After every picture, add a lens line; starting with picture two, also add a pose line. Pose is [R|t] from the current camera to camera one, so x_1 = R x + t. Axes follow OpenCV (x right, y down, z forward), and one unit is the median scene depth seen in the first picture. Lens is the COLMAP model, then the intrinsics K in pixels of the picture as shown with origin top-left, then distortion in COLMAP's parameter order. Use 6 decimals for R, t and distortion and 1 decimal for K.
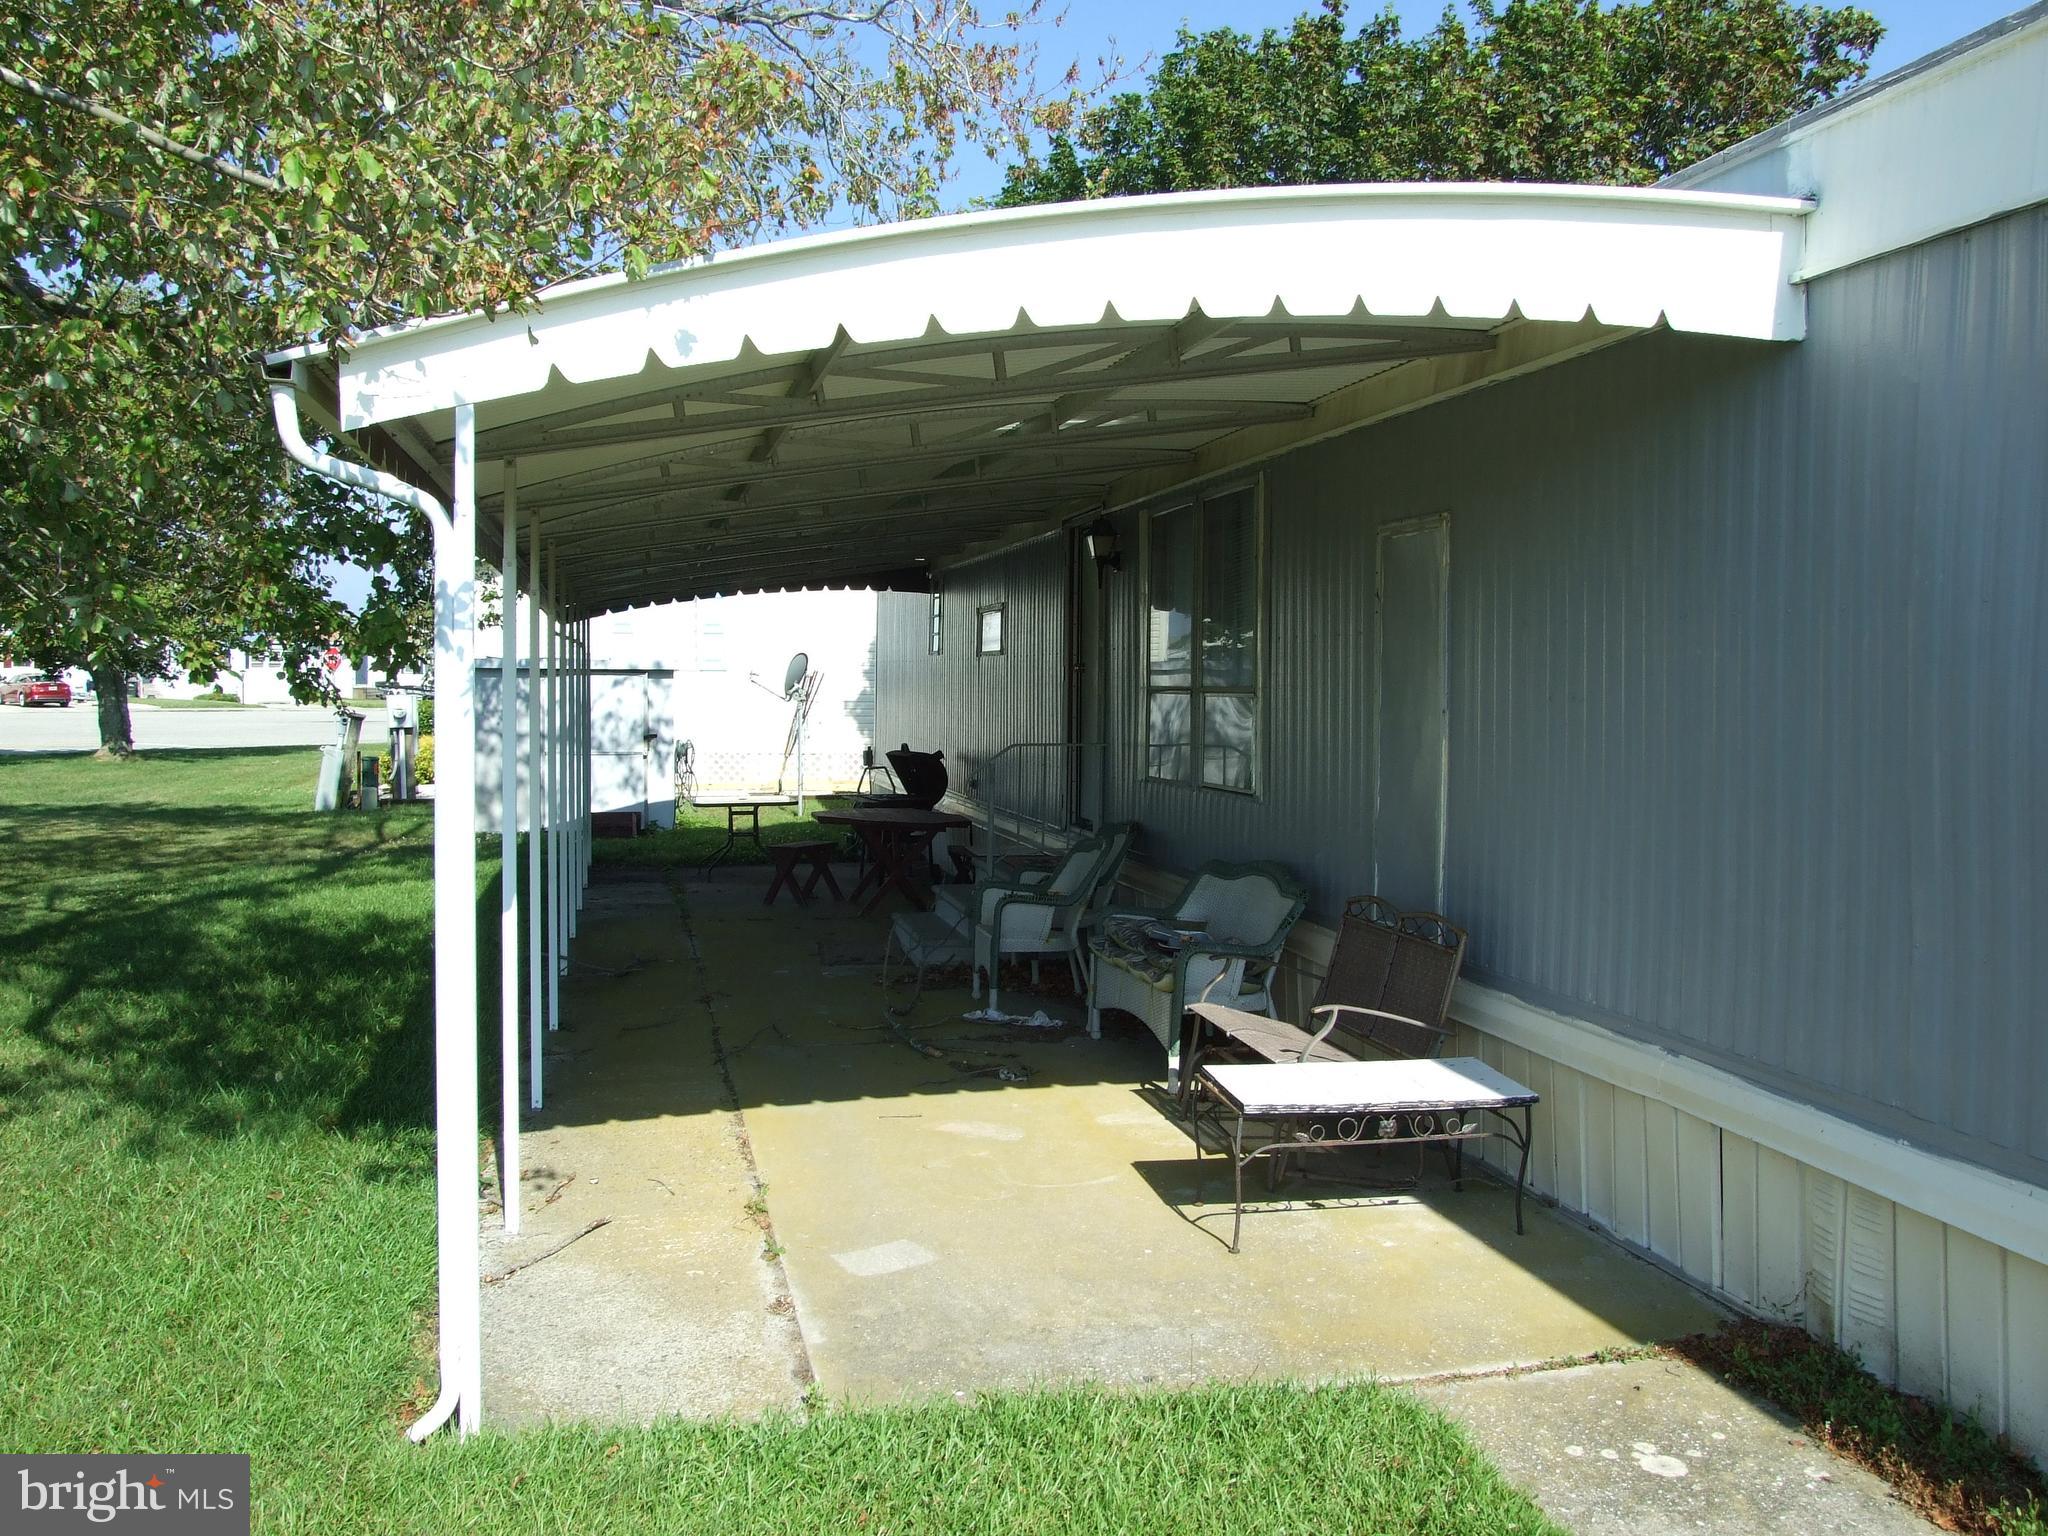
lens RADIAL K [[1676.5, 0, 1024.0], [0, 1676.5, 768.0], [0, 0, 1]] dist [-0.011077, -0.002746]
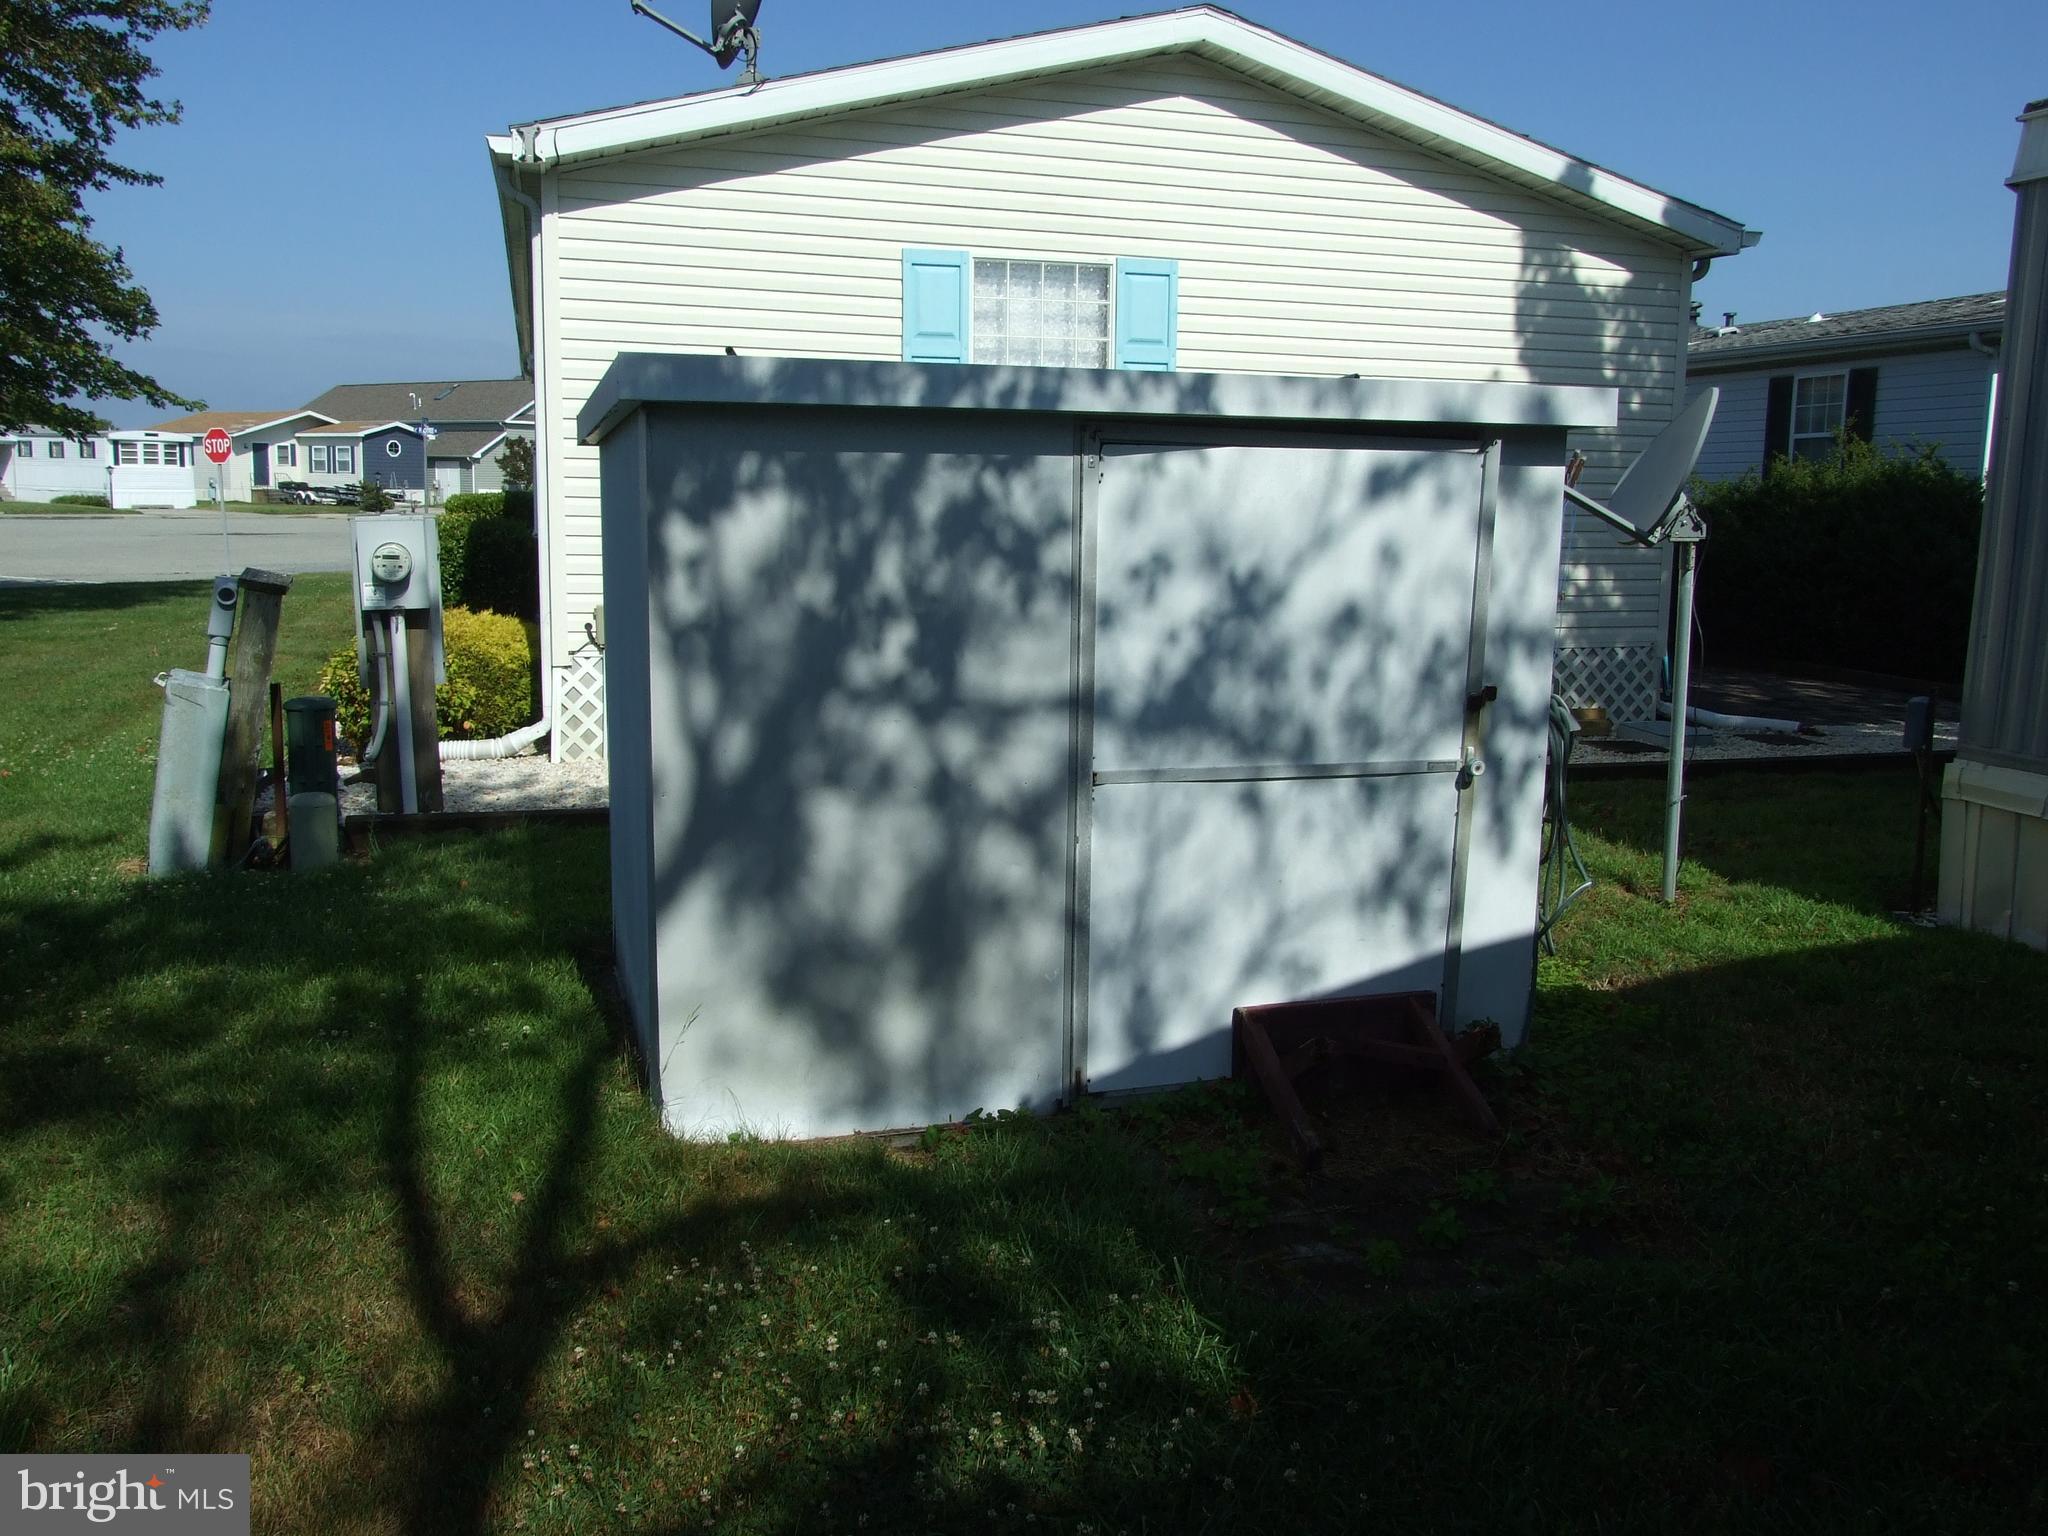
lens RADIAL K [[1715.5, 0, 1024.1], [0, 1715.5, 710.8], [0, 0, 1]] dist [-0.008262, -0.001291]
pose [[0.999185, -0.002617, 0.040277, -0.302372], [-0.000608, 0.996807, 0.079848, -0.037734], [-0.040357, -0.079807, 0.995993, 0.753458]]
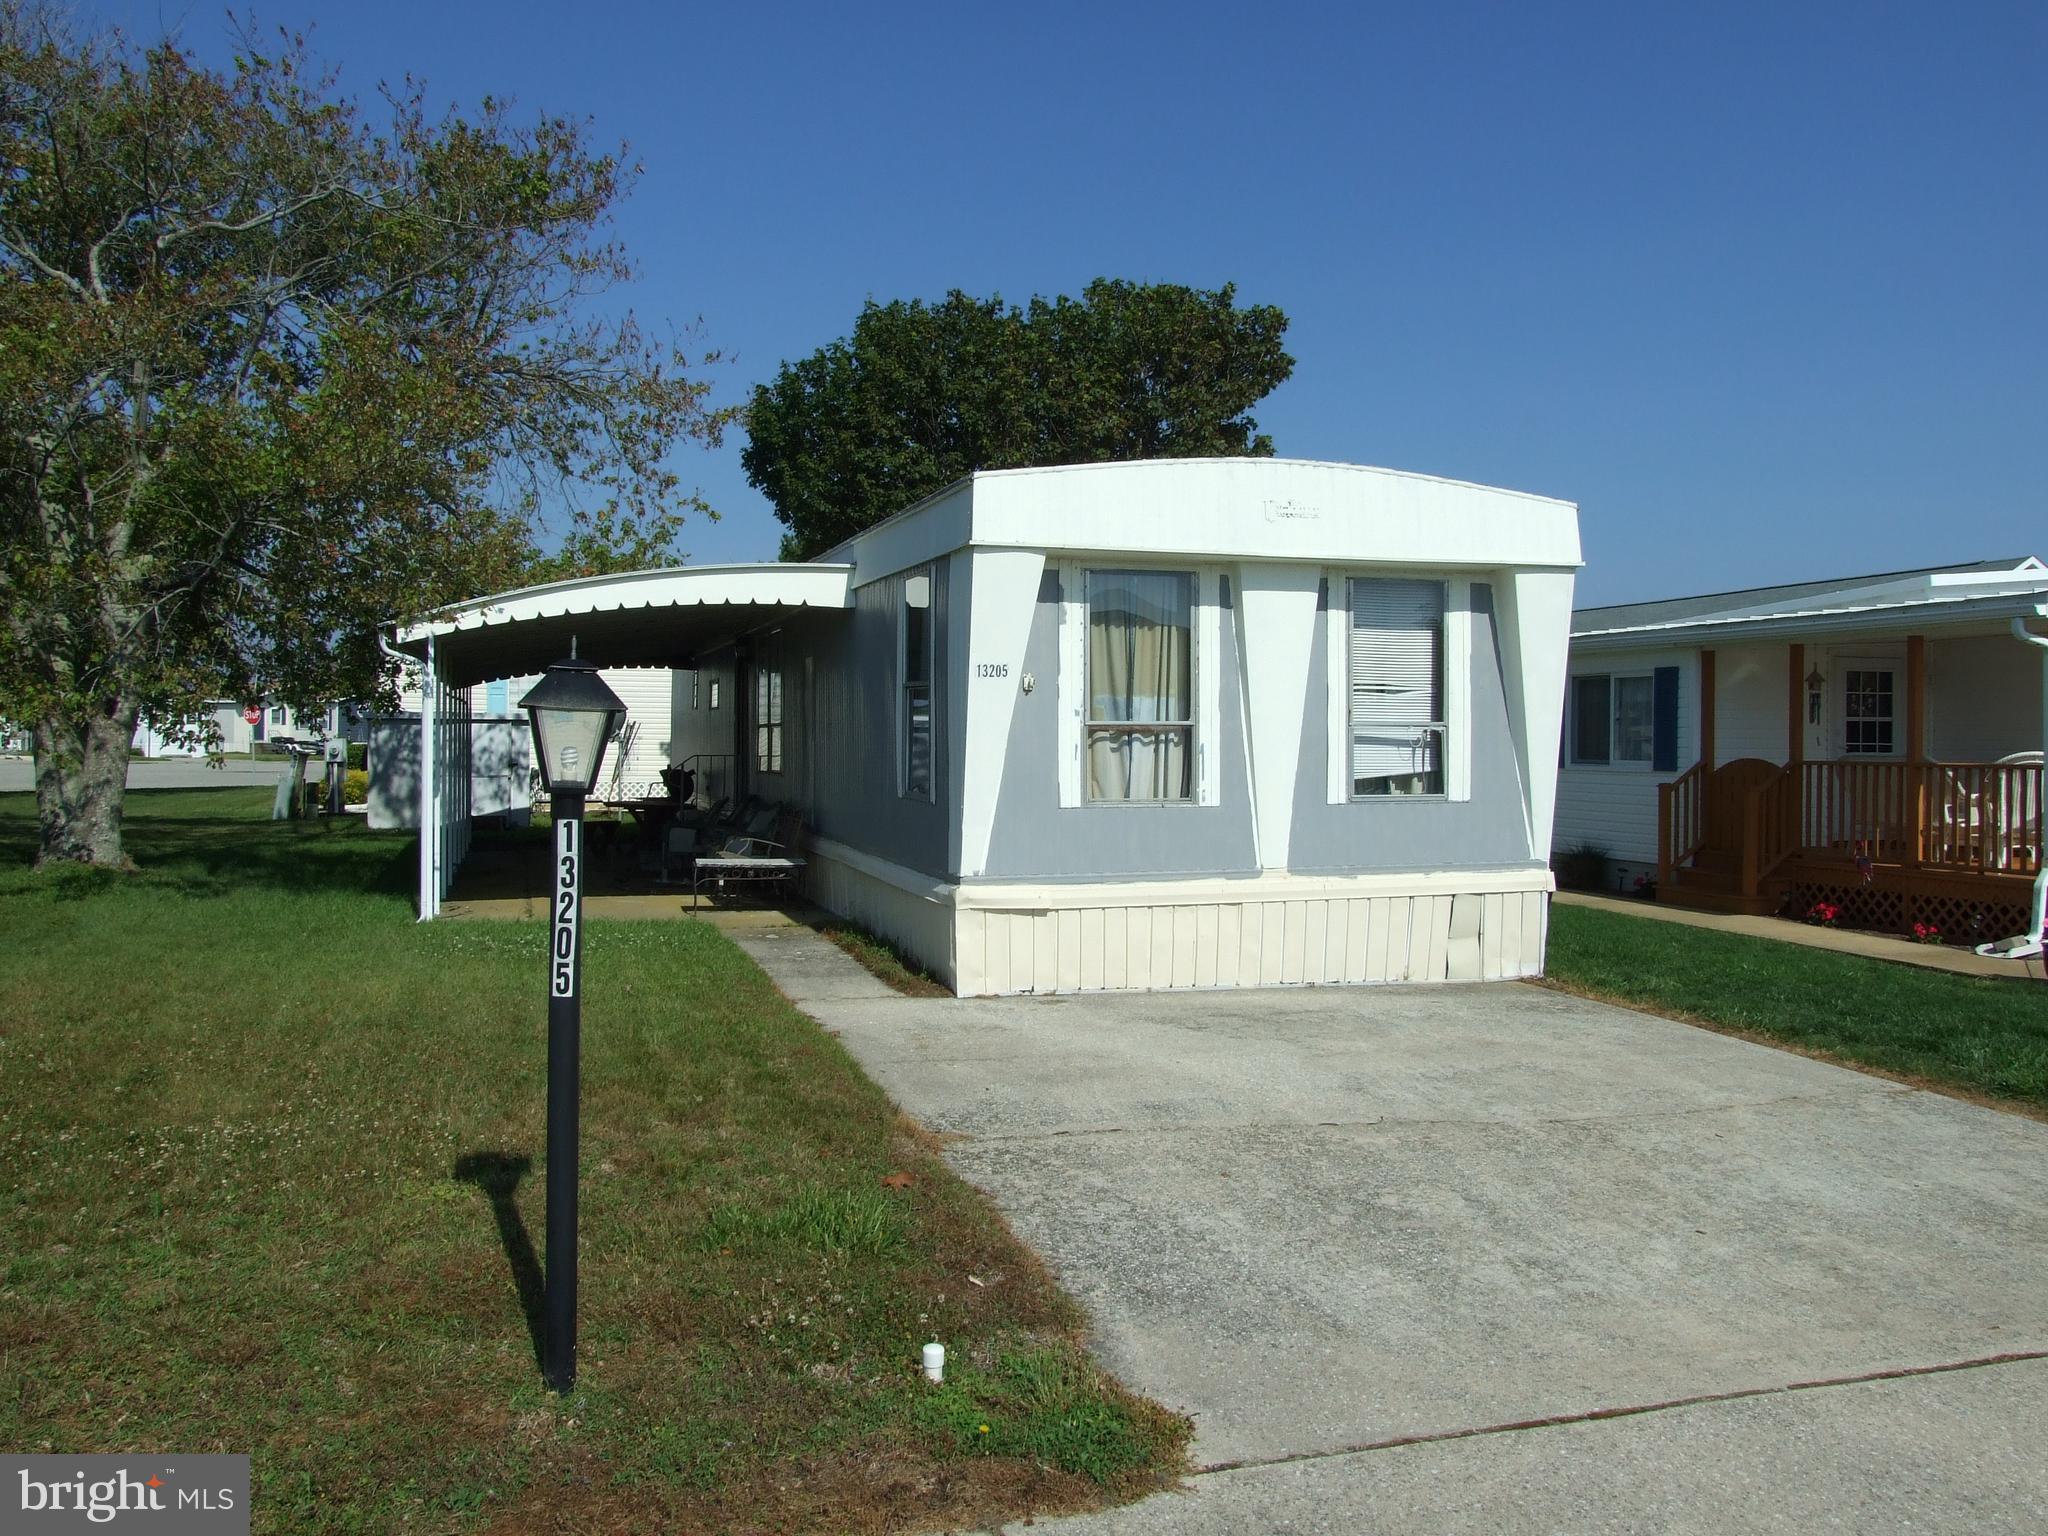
lens RADIAL K [[1715.5, 0, 1024.1], [0, 1715.5, 710.8], [0, 0, 1]] dist [-0.008262, -0.001291]
pose [[0.998518, 0.000443, 0.054422, 0.147302], [0.003306, 0.997627, -0.068777, 0.040177], [-0.054323, 0.068855, 0.996147, -0.542152]]
